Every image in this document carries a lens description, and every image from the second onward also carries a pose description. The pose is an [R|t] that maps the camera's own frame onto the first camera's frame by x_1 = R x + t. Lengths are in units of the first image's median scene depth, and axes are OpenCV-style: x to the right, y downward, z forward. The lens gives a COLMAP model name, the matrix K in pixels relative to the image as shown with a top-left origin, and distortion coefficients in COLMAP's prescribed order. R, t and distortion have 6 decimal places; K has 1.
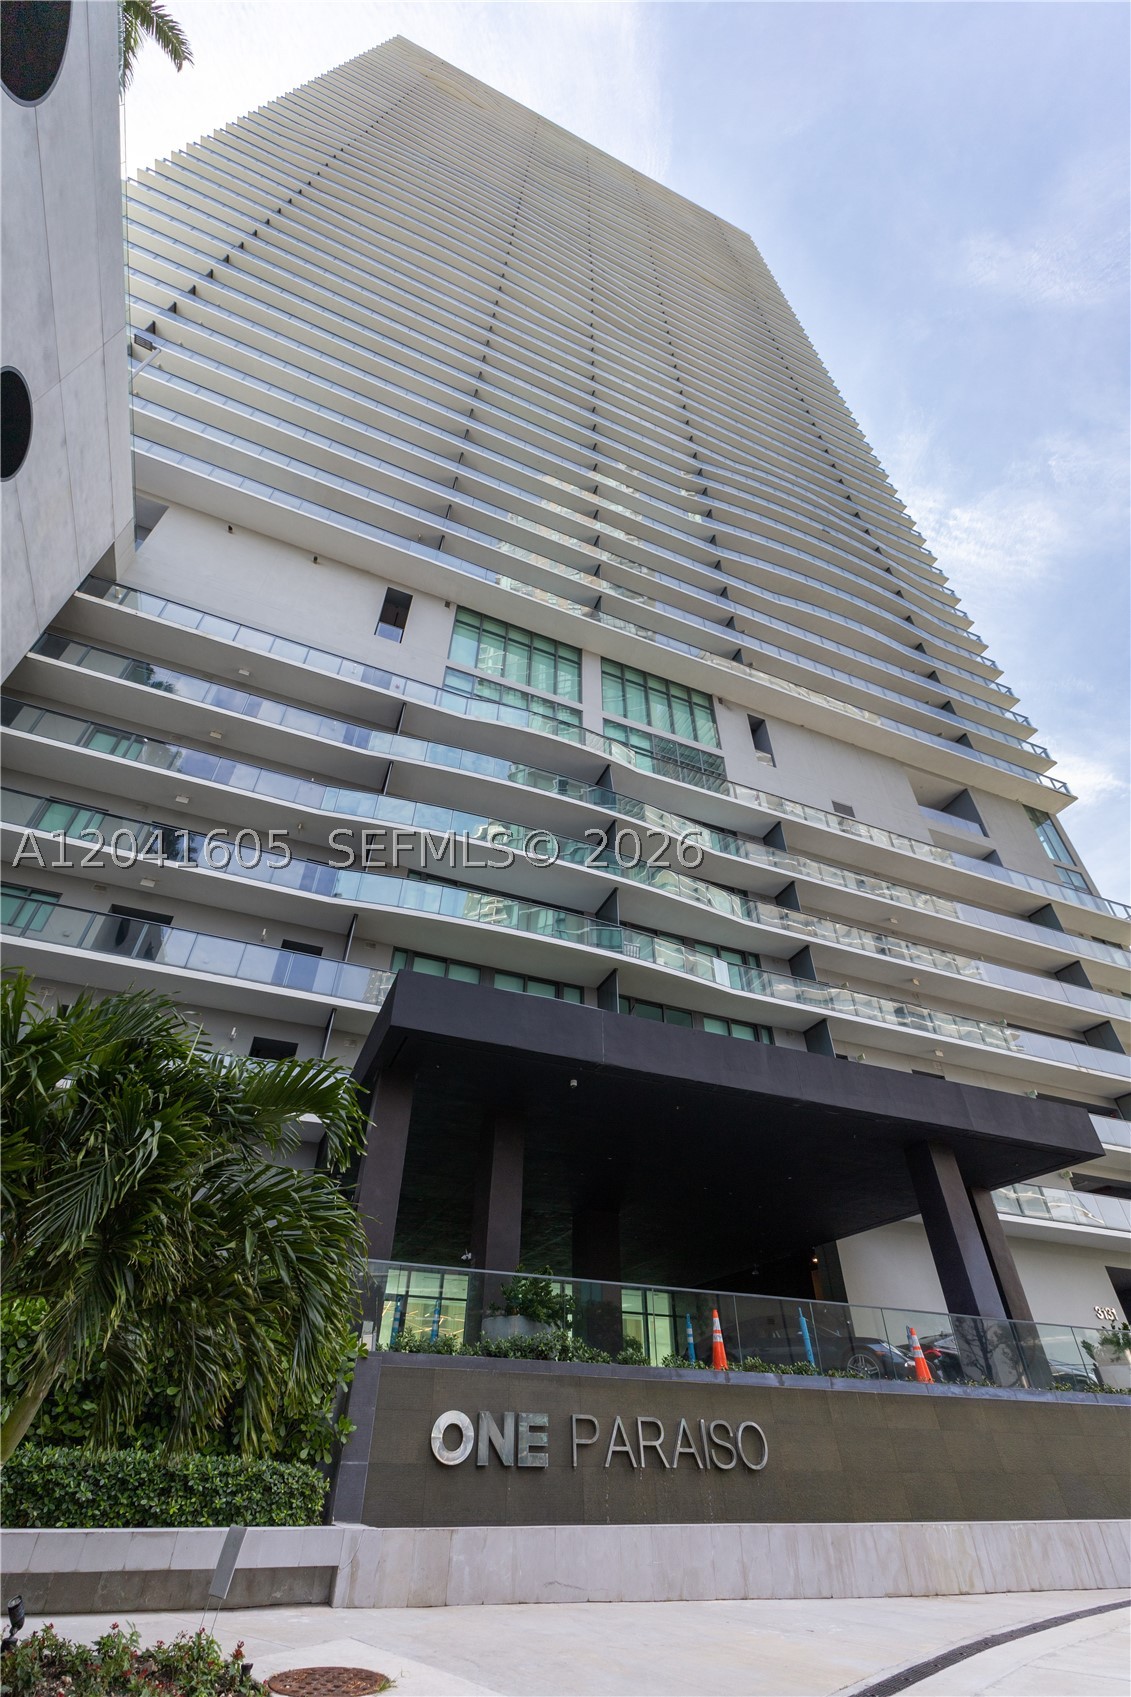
lens RADIAL K [[738.6, 0, 565.5], [0, 738.6, 848.5], [0, 0, 1]] dist [0.009338, -0.005668]
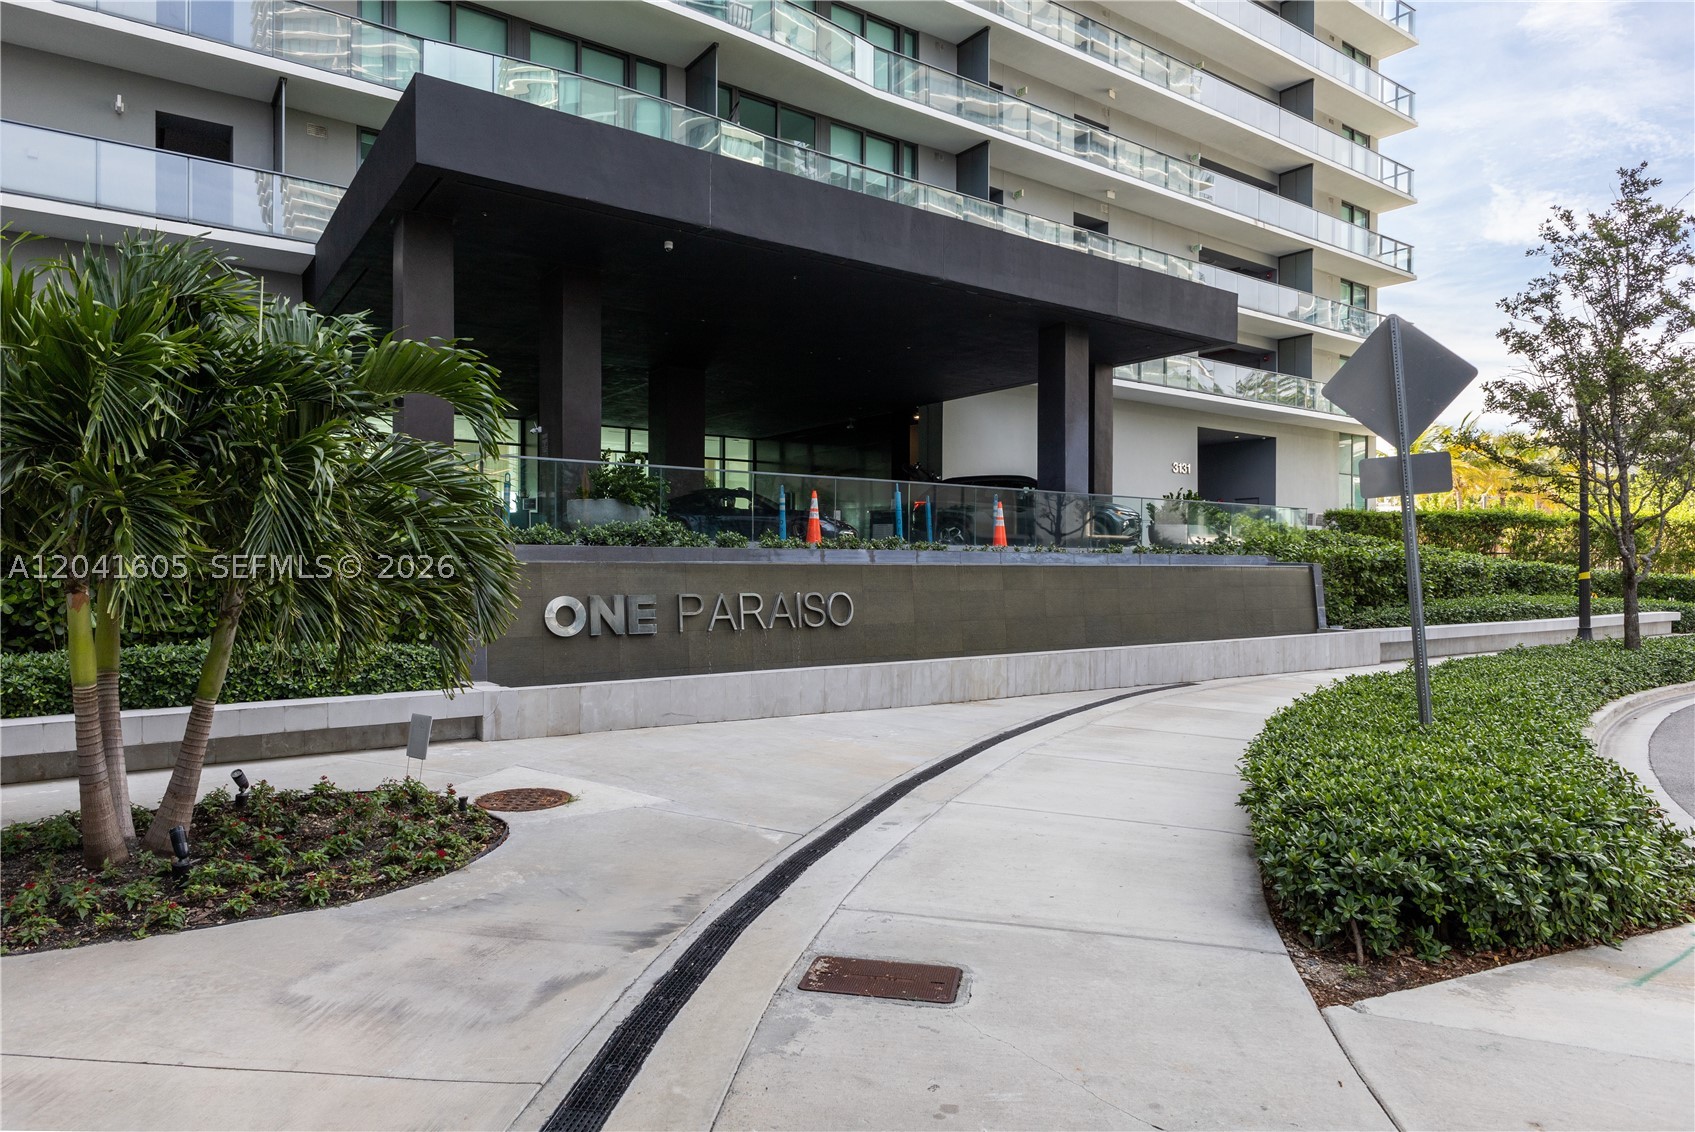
lens RADIAL K [[1068.0, 0, 847.5], [0, 1068.0, 566.0], [0, 0, 1]] dist [-0.000222, -0.000903]
pose [[0.970957, -0.013383, 0.238881, -0.111512], [-0.147759, 0.751735, 0.642699, -0.254243], [-0.188176, -0.659329, 0.727925, -0.110619]]
